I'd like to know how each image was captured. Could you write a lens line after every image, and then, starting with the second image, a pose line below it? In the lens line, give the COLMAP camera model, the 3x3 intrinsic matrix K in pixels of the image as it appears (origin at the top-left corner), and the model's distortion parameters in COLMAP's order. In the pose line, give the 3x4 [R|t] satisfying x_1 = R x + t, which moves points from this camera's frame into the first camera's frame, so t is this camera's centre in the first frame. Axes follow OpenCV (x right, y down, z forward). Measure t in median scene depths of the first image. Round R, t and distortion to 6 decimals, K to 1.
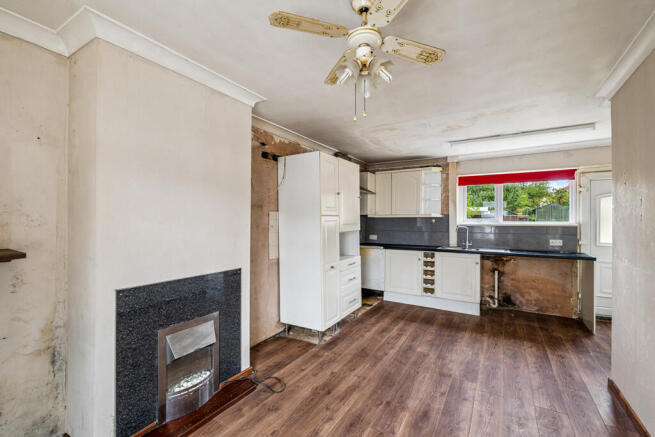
lens RADIAL K [[283.9, 0, 328.5], [0, 283.9, 219.5], [0, 0, 1]] dist [-0.000279, 0.000138]
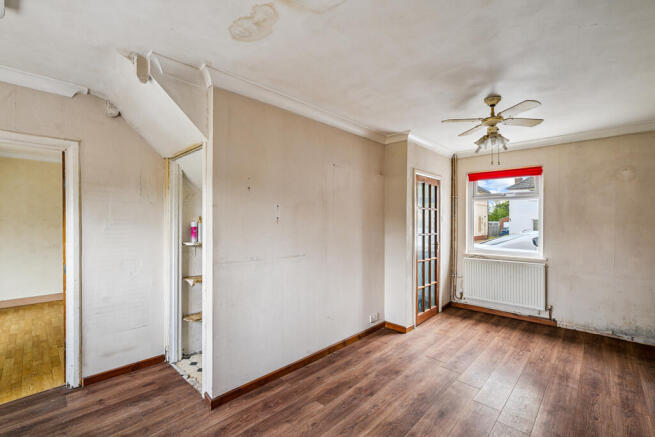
lens RADIAL K [[288.6, 0, 327.5], [0, 288.6, 218.5], [0, 0, 1]] dist [-0.000070, 0.000010]
pose [[-0.977704, -0.003060, 0.209965, 0.322519], [-0.005700, 0.999912, -0.011969, 0.003313], [-0.209910, -0.012899, -0.977636, 1.284752]]
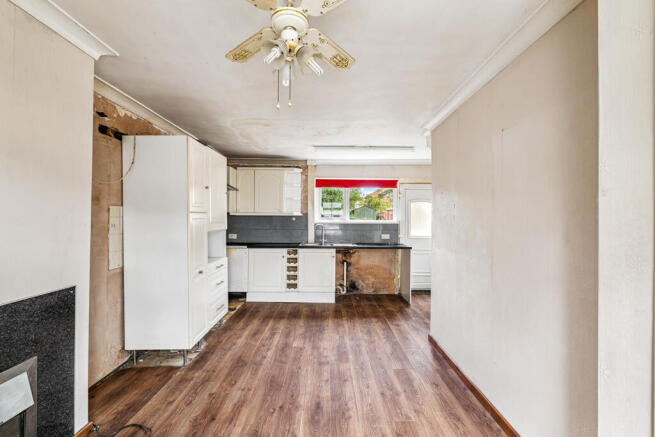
lens RADIAL K [[282.4, 0, 326.0], [0, 282.4, 218.0], [0, 0, 1]] dist [0.000931, 0.000214]
pose [[0.856072, 0.006026, 0.516822, -0.104479], [-0.006600, 0.999978, -0.000727, 0.000621], [-0.516815, -0.002789, 0.856092, 0.064891]]
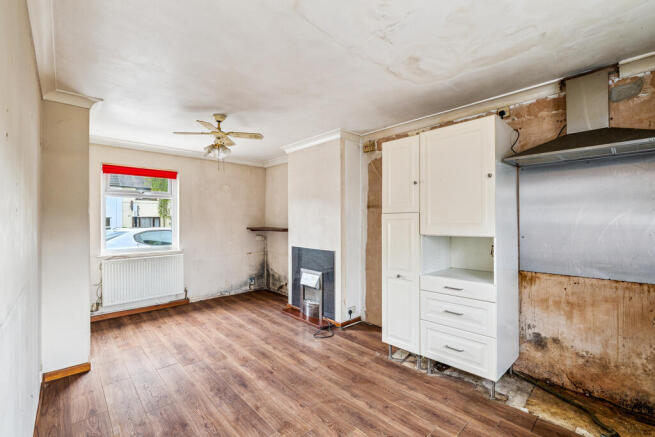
lens RADIAL K [[283.9, 0, 328.5], [0, 283.9, 219.5], [0, 0, 1]] dist [-0.000279, 0.000138]
pose [[-0.262559, -0.000355, -0.964916, 0.844780], [0.004548, 0.999988, -0.001605, 0.004989], [0.964905, -0.004810, -0.262554, 1.008810]]
